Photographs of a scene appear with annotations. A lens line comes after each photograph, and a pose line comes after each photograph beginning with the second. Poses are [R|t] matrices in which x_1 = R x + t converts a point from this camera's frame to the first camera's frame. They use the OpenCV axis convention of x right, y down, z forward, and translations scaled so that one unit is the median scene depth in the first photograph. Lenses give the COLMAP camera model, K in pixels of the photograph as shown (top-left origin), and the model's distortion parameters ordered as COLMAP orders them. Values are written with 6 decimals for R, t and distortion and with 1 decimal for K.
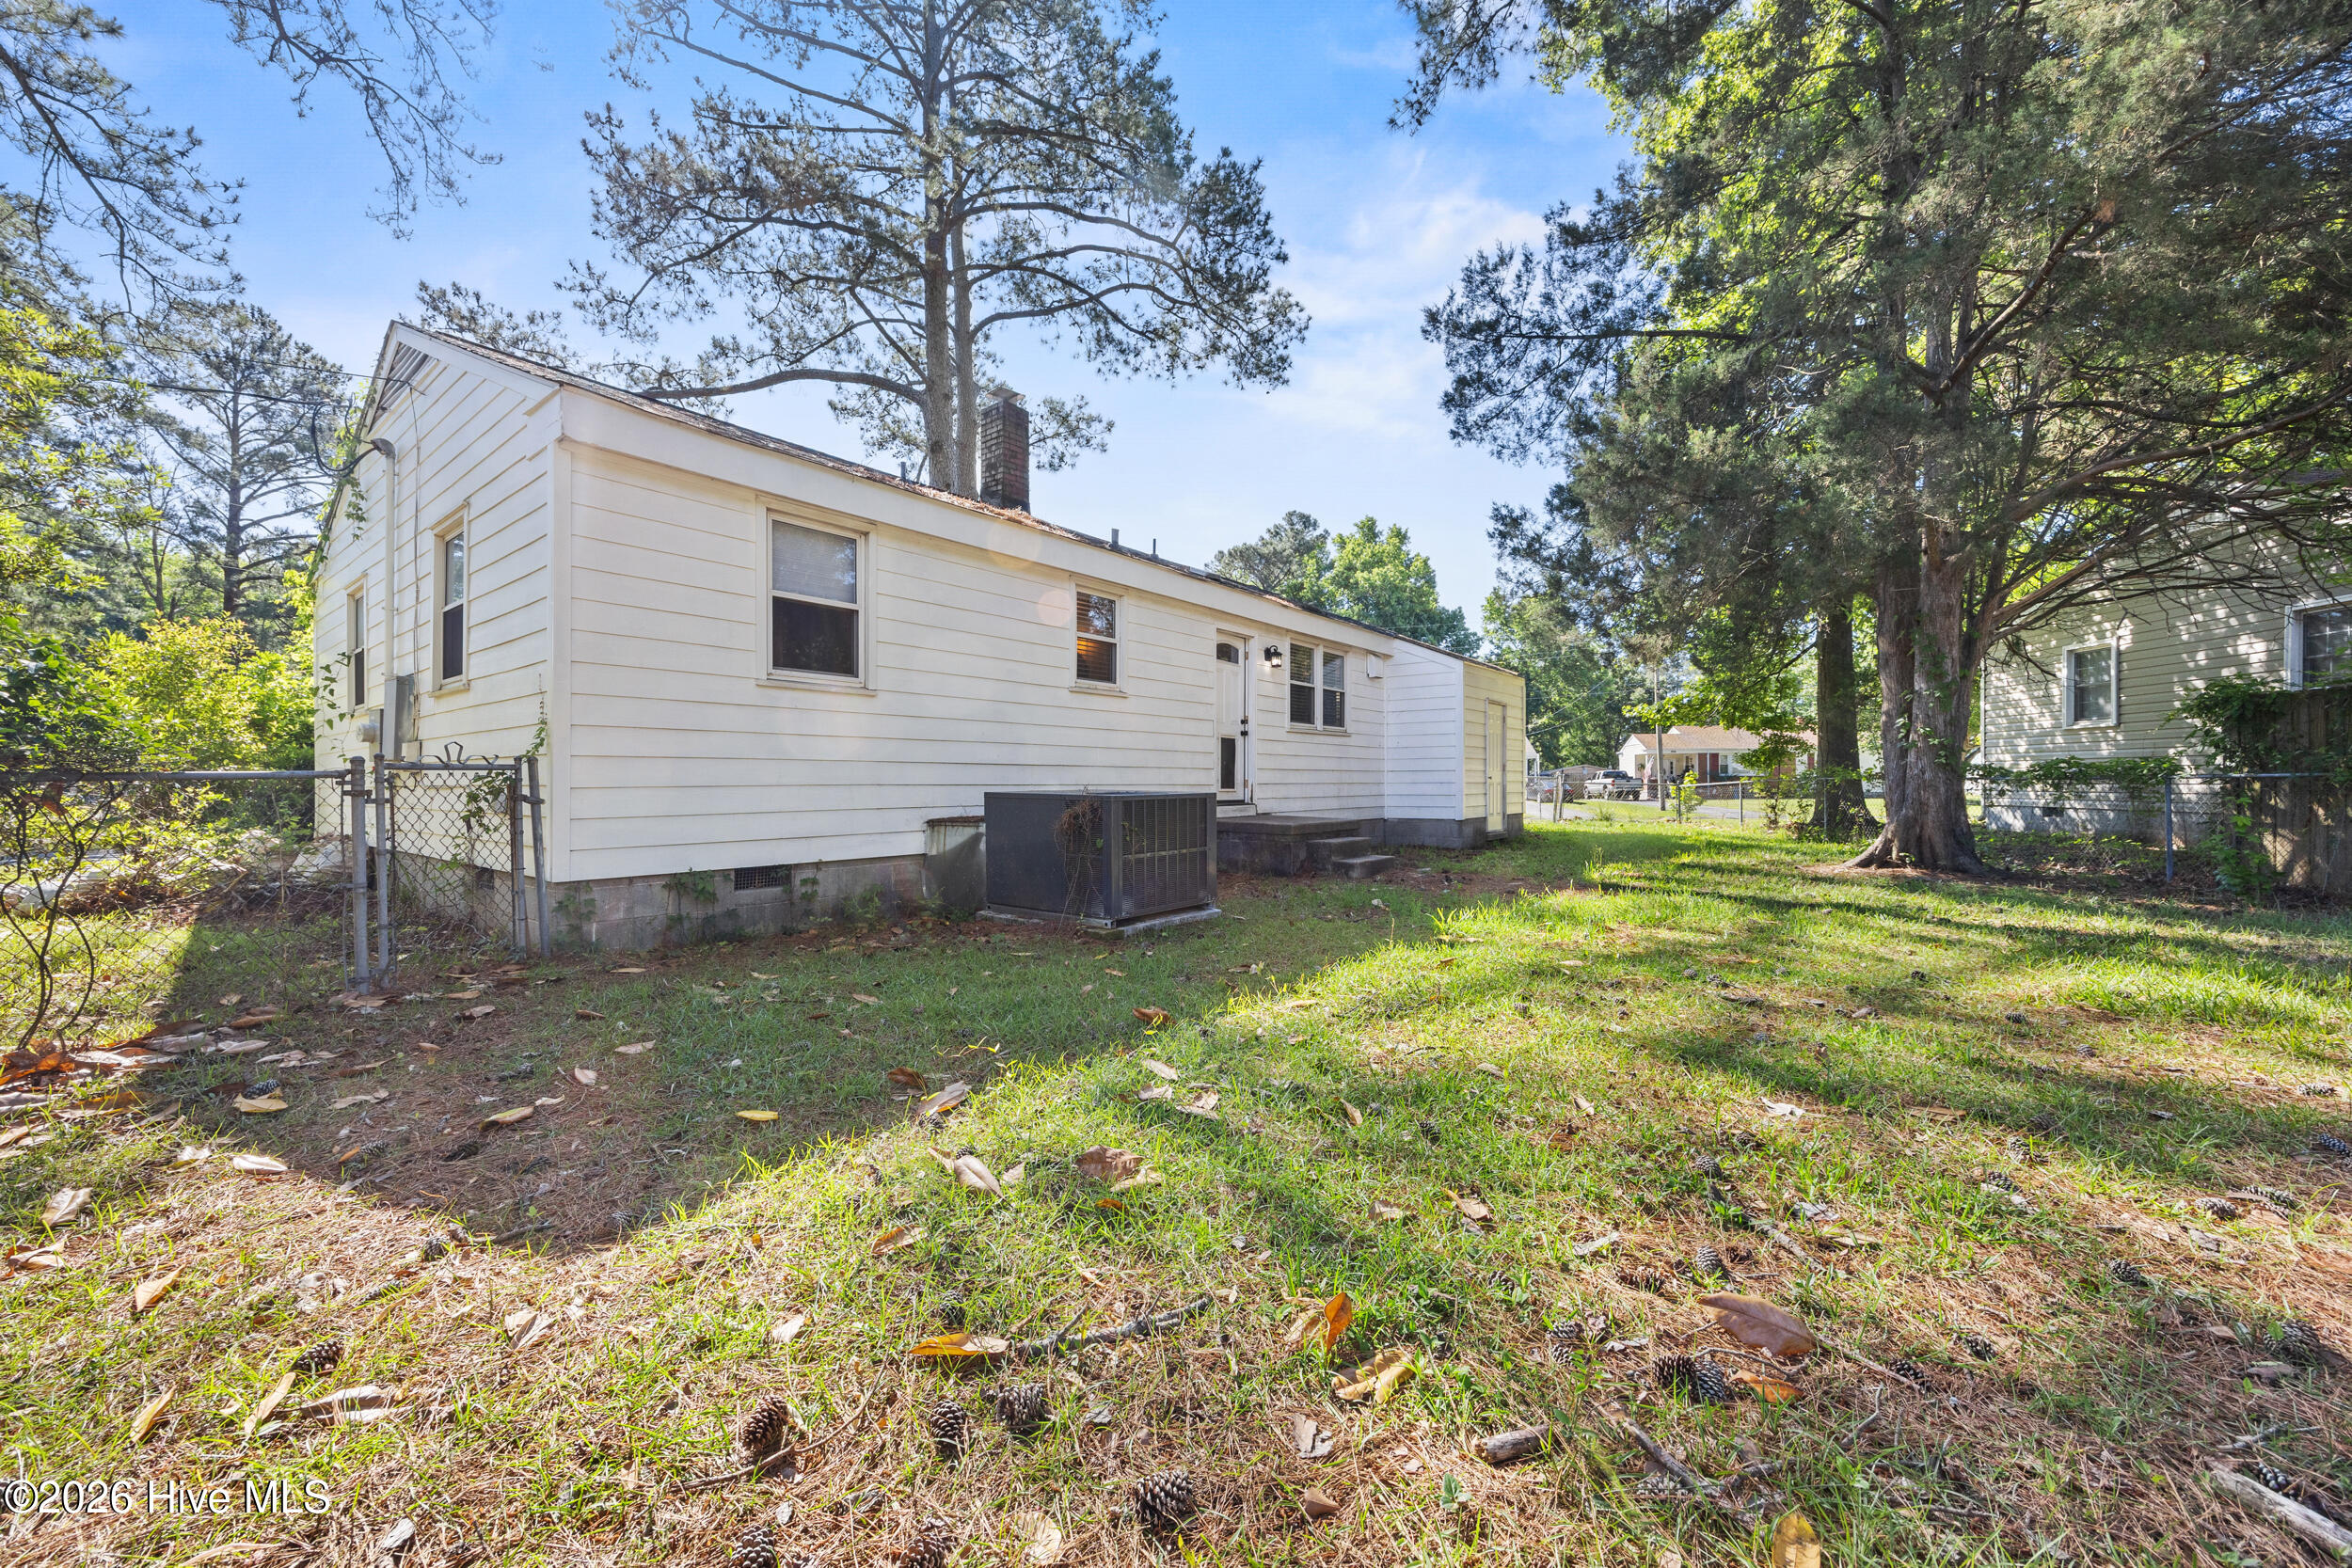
lens RADIAL K [[884.6, 0, 1170.7], [0, 884.6, 782.7], [0, 0, 1]] dist [0.000896, 0.000075]
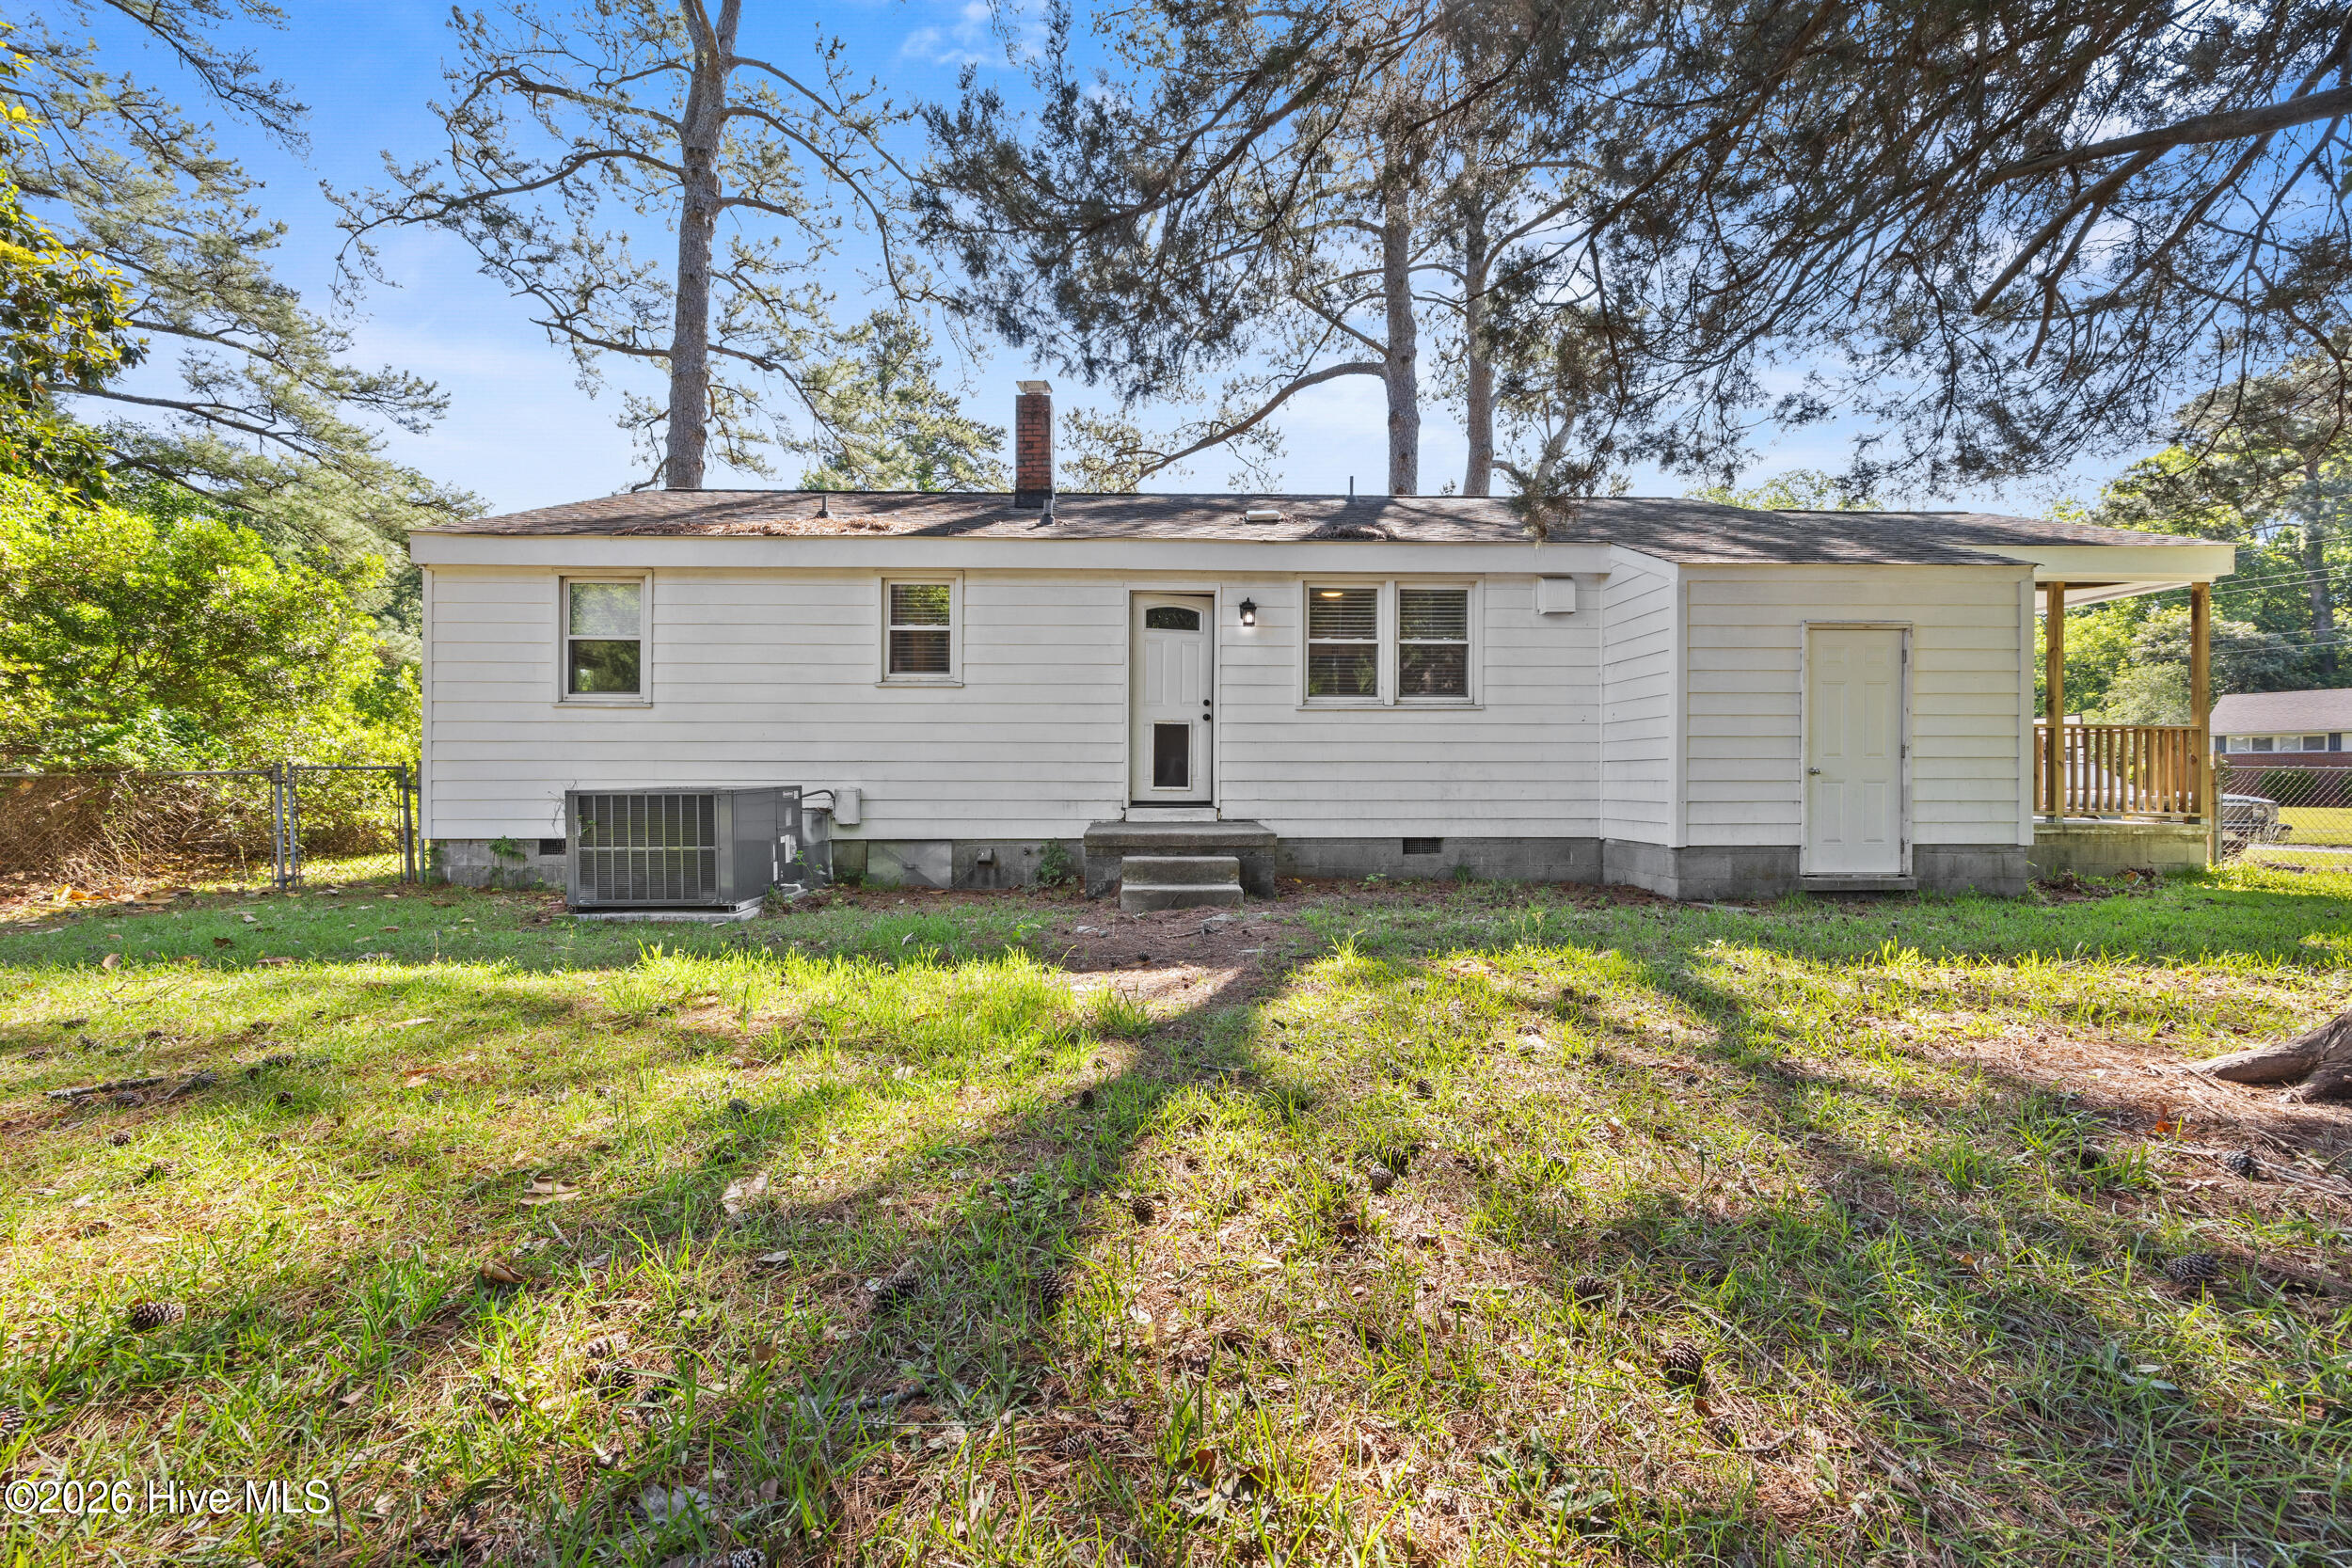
lens RADIAL K [[884.6, 0, 1167.7], [0, 884.6, 776.9], [0, 0, 1]] dist [0.000896, 0.000075]
pose [[0.632216, 0.010898, -0.774715, 0.637798], [-0.003594, 0.999932, 0.011133, -0.010667], [0.774784, -0.004254, 0.632212, 0.457276]]
